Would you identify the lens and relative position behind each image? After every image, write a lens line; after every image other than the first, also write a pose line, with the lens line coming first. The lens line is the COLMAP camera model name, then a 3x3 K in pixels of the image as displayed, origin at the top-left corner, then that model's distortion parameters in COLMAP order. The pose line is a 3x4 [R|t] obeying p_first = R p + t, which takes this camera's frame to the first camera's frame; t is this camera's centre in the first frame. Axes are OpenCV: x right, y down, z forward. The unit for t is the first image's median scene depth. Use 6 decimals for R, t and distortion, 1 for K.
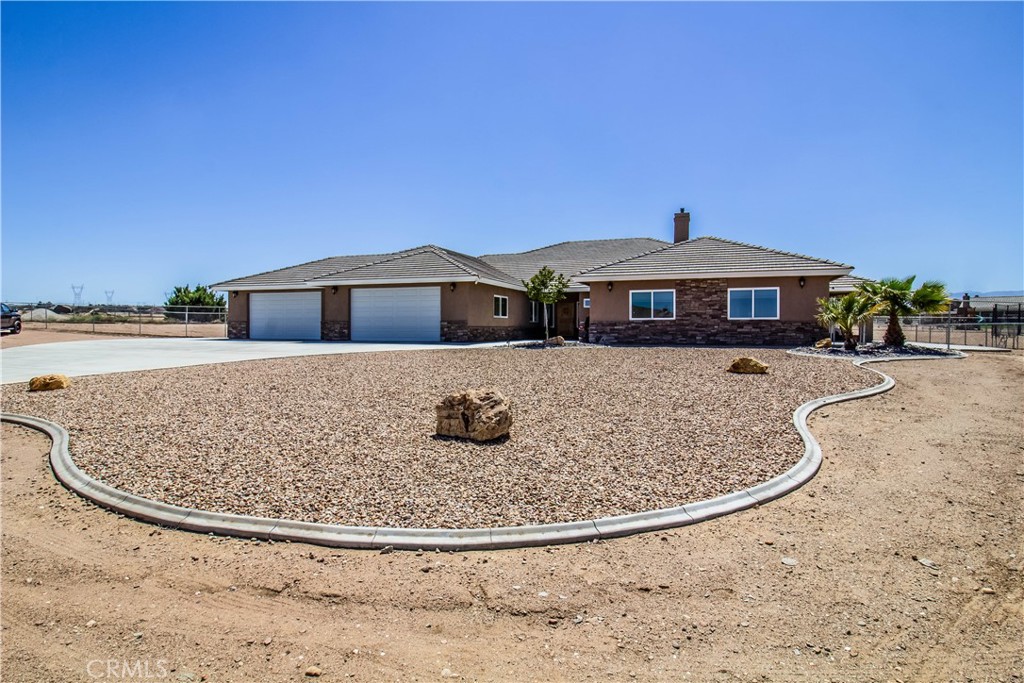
lens RADIAL K [[561.3, 0, 513.6], [0, 561.3, 341.0], [0, 0, 1]] dist [0.000265, -0.000090]
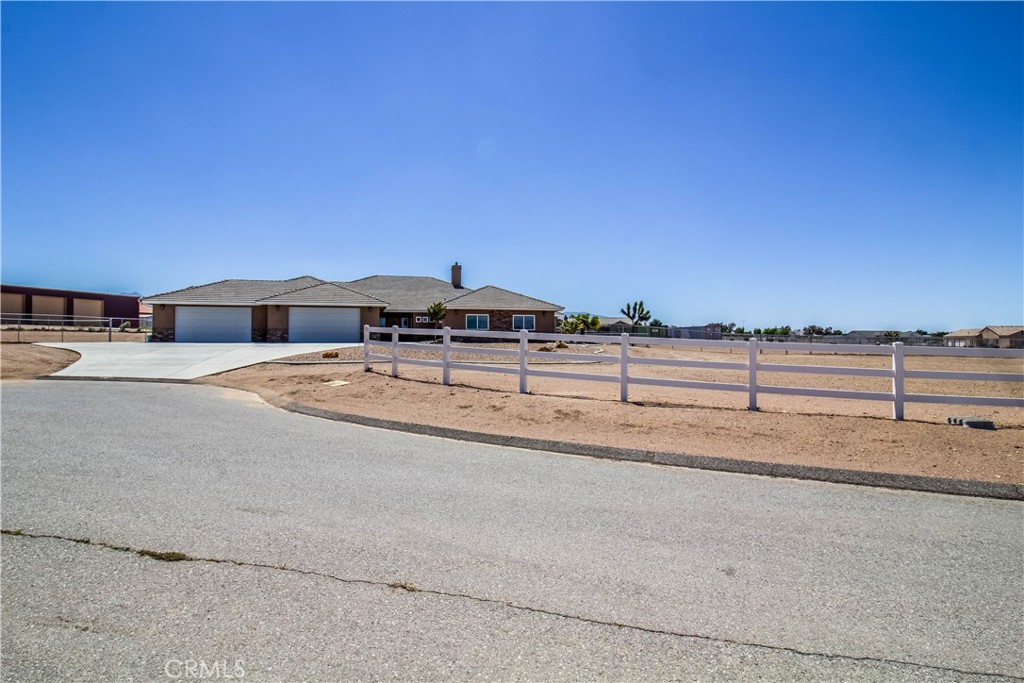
lens RADIAL K [[561.3, 0, 513.6], [0, 561.3, 341.0], [0, 0, 1]] dist [0.000265, -0.000090]
pose [[0.815867, -0.001368, 0.578238, -0.708943], [0.013261, 0.999778, -0.016346, 0.030435], [-0.578087, 0.021004, 0.815705, -0.591691]]
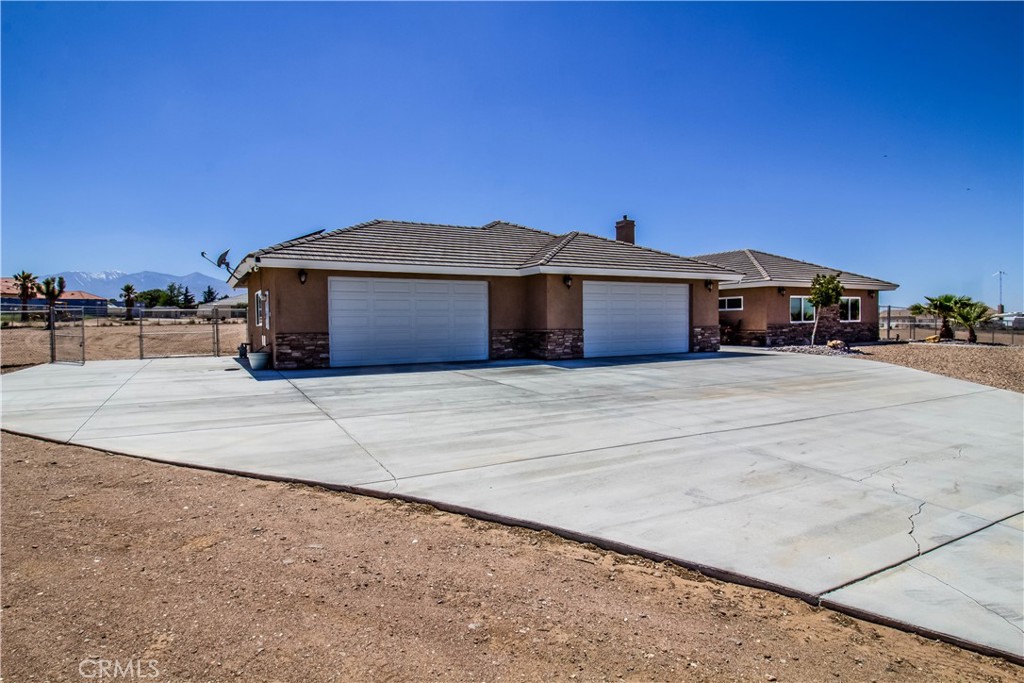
lens RADIAL K [[561.3, 0, 513.6], [0, 561.3, 341.0], [0, 0, 1]] dist [0.000265, -0.000090]
pose [[0.638601, -0.036625, 0.768666, -0.913134], [0.031311, 0.999276, 0.021600, -0.040651], [-0.768901, 0.010274, 0.639285, 0.678254]]
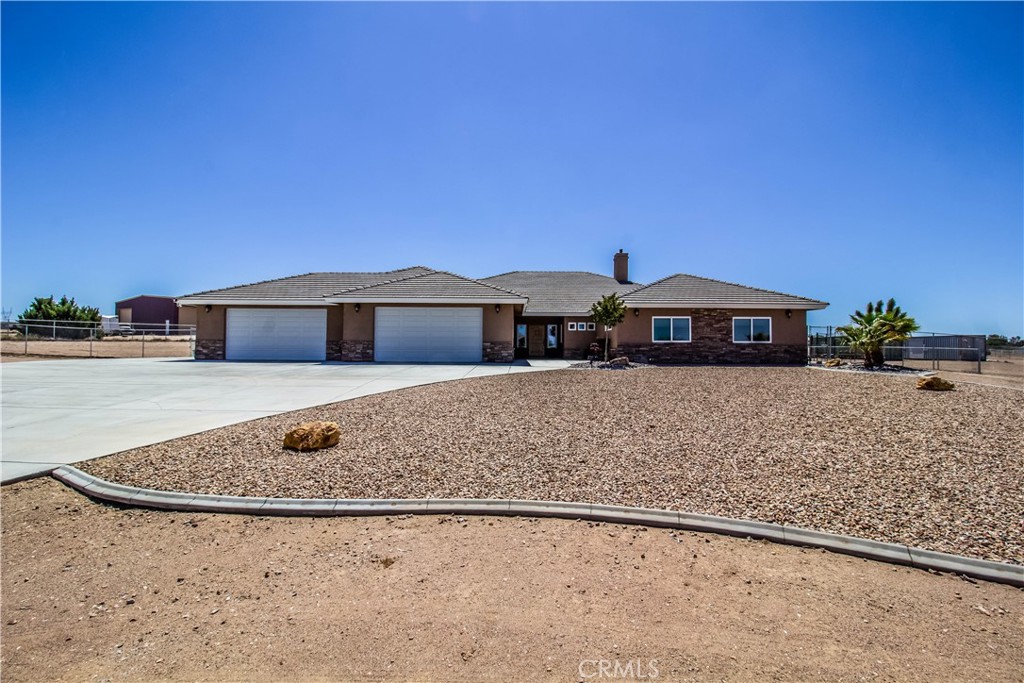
lens RADIAL K [[476.1, 0, 512.7], [0, 476.1, 337.0], [0, 0, 1]] dist [0.002037, -0.015338]
pose [[0.939655, 0.011590, 0.341927, -0.369461], [0.003397, 0.999061, -0.043200, -0.007025], [-0.342106, 0.041755, 0.938733, 0.177000]]
